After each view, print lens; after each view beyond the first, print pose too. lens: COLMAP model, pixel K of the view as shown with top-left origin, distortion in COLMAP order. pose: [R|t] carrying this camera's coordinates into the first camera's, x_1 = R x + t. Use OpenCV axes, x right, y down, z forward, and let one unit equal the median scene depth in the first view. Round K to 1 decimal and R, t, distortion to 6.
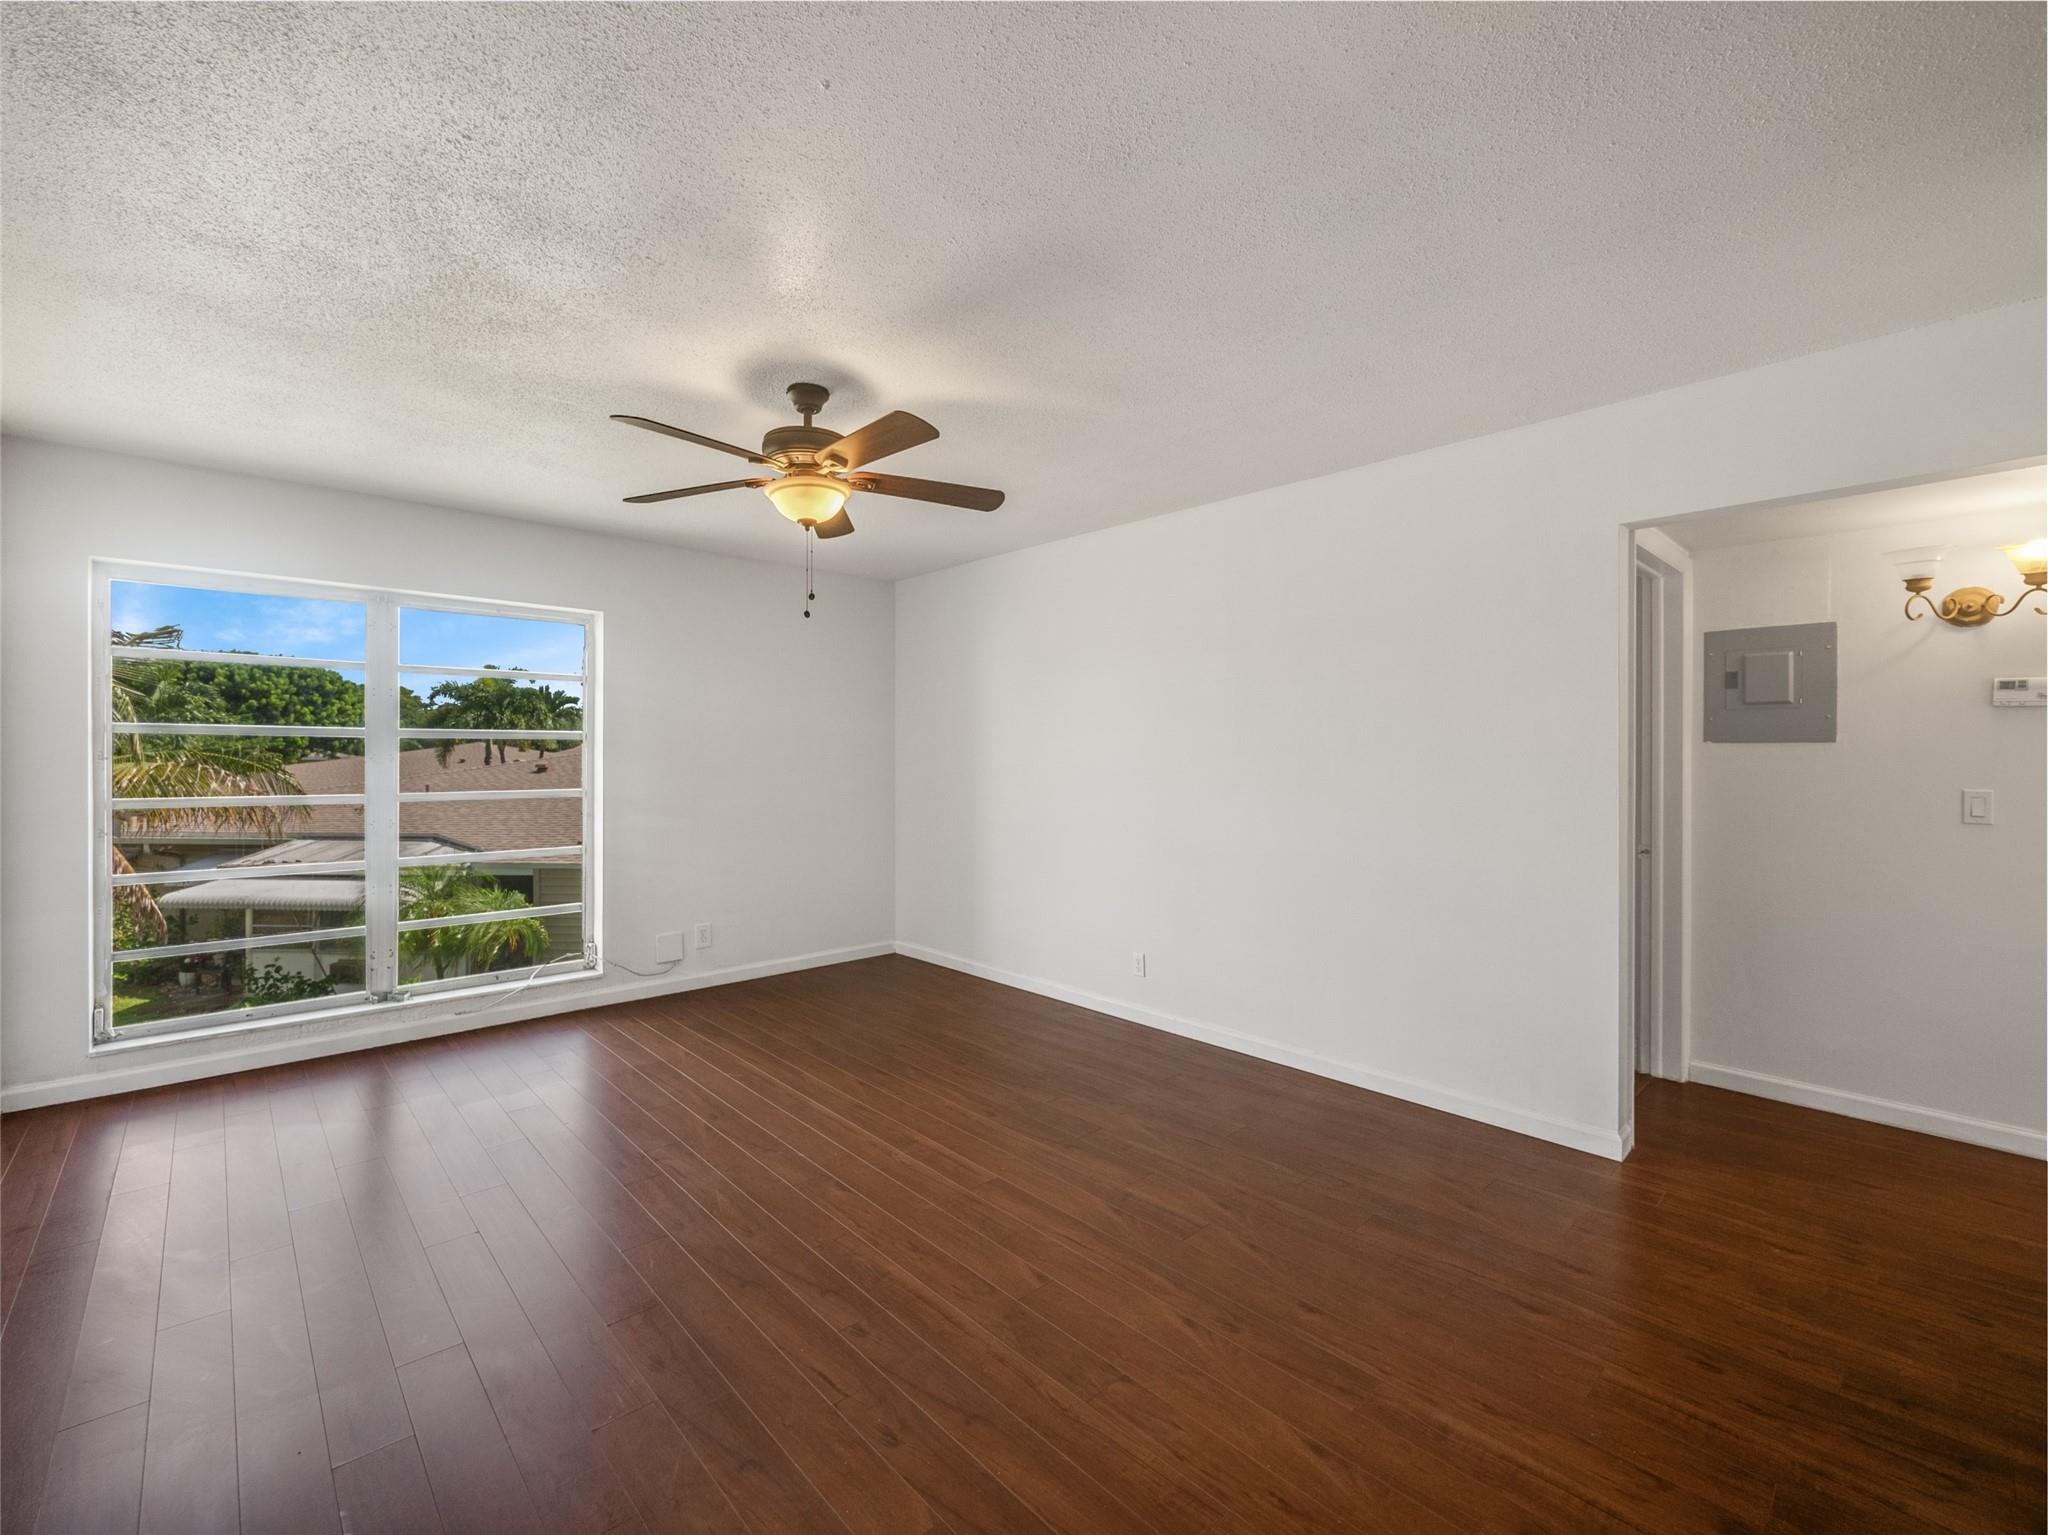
lens RADIAL K [[882.9, 0, 1016.6], [0, 882.9, 753.8], [0, 0, 1]] dist [-0.000152, 0.000014]
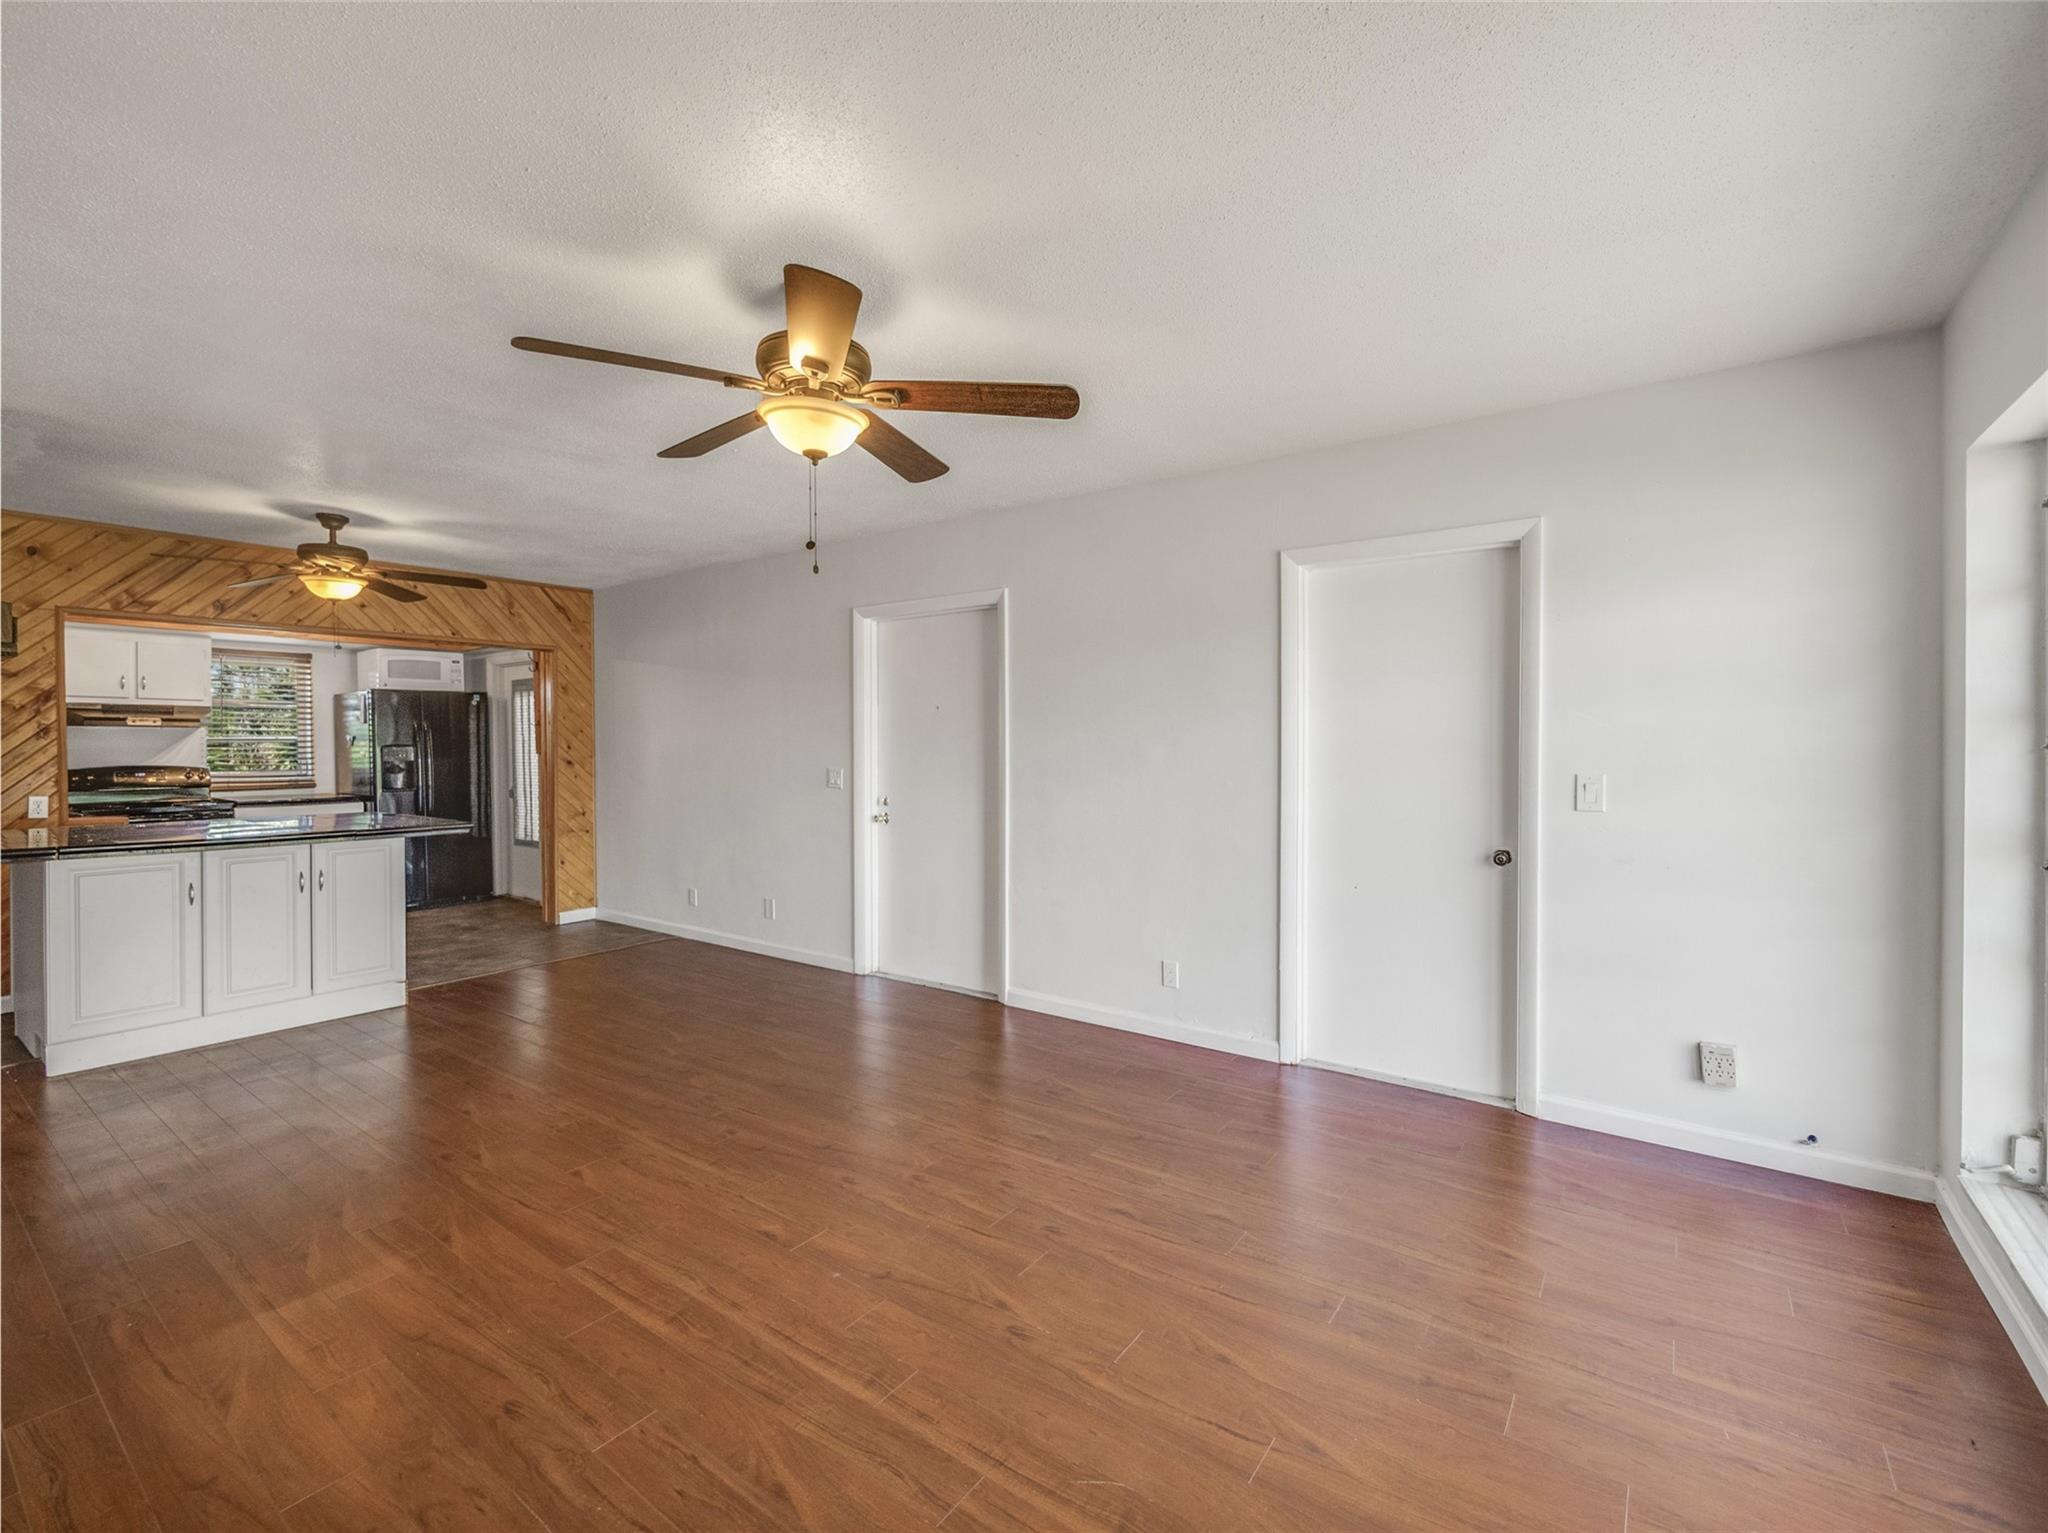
lens RADIAL K [[882.9, 0, 1016.6], [0, 882.9, 752.8], [0, 0, 1]] dist [-0.000152, 0.000014]
pose [[-0.981056, -0.000785, -0.193723, -0.140591], [-0.001935, 0.999982, 0.005745, 0.006360], [0.193715, 0.006011, -0.981039, 0.989045]]
